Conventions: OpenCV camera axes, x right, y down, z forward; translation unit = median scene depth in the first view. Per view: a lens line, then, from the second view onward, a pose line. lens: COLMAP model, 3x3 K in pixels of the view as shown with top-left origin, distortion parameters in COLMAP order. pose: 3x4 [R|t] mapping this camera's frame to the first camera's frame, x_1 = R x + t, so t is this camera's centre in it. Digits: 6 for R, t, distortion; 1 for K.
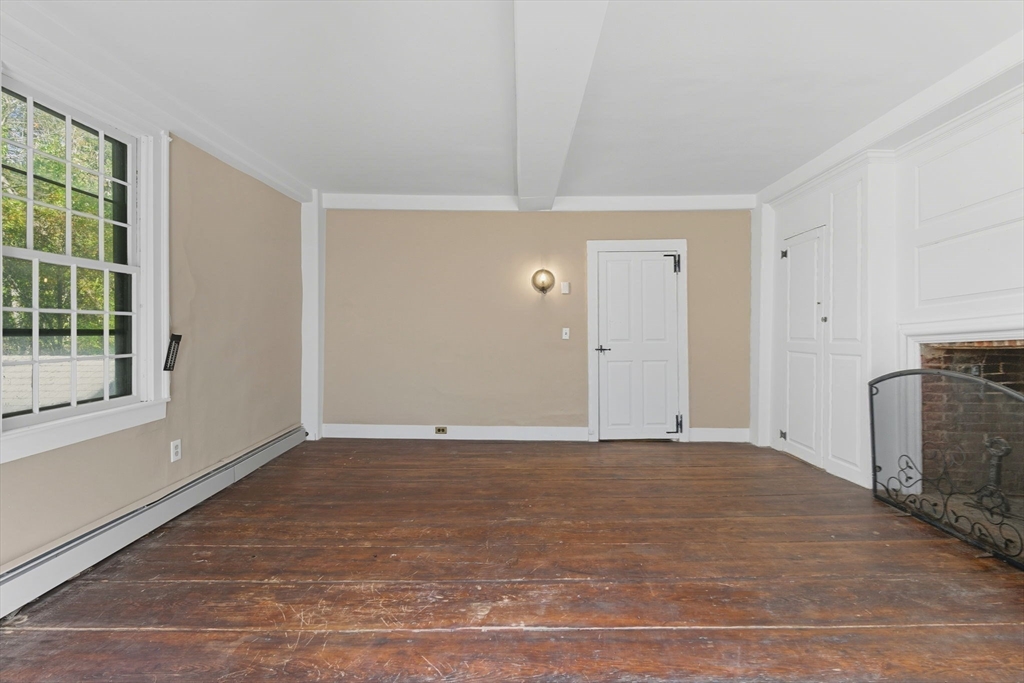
lens RADIAL K [[474.2, 0, 513.3], [0, 474.2, 334.8], [0, 0, 1]] dist [0.003819, -0.000134]
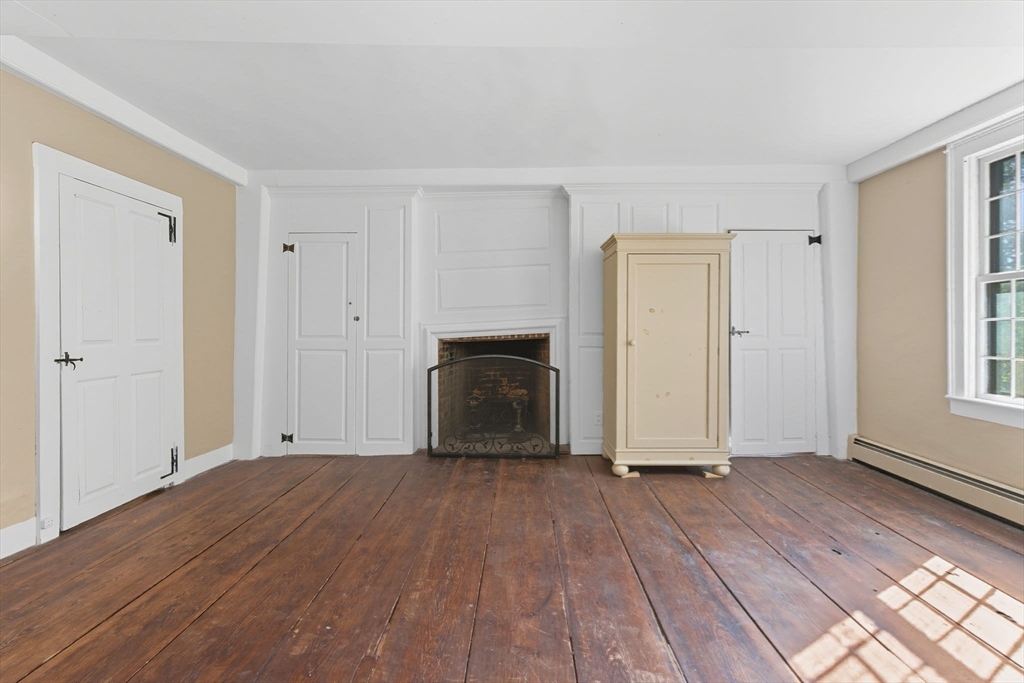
lens RADIAL K [[474.2, 0, 512.6], [0, 474.2, 337.3], [0, 0, 1]] dist [0.003819, -0.000134]
pose [[-0.012802, -0.007670, 0.999889, -0.454290], [0.000644, 0.999970, 0.007679, 0.002231], [-0.999918, 0.000742, -0.012797, 0.655941]]
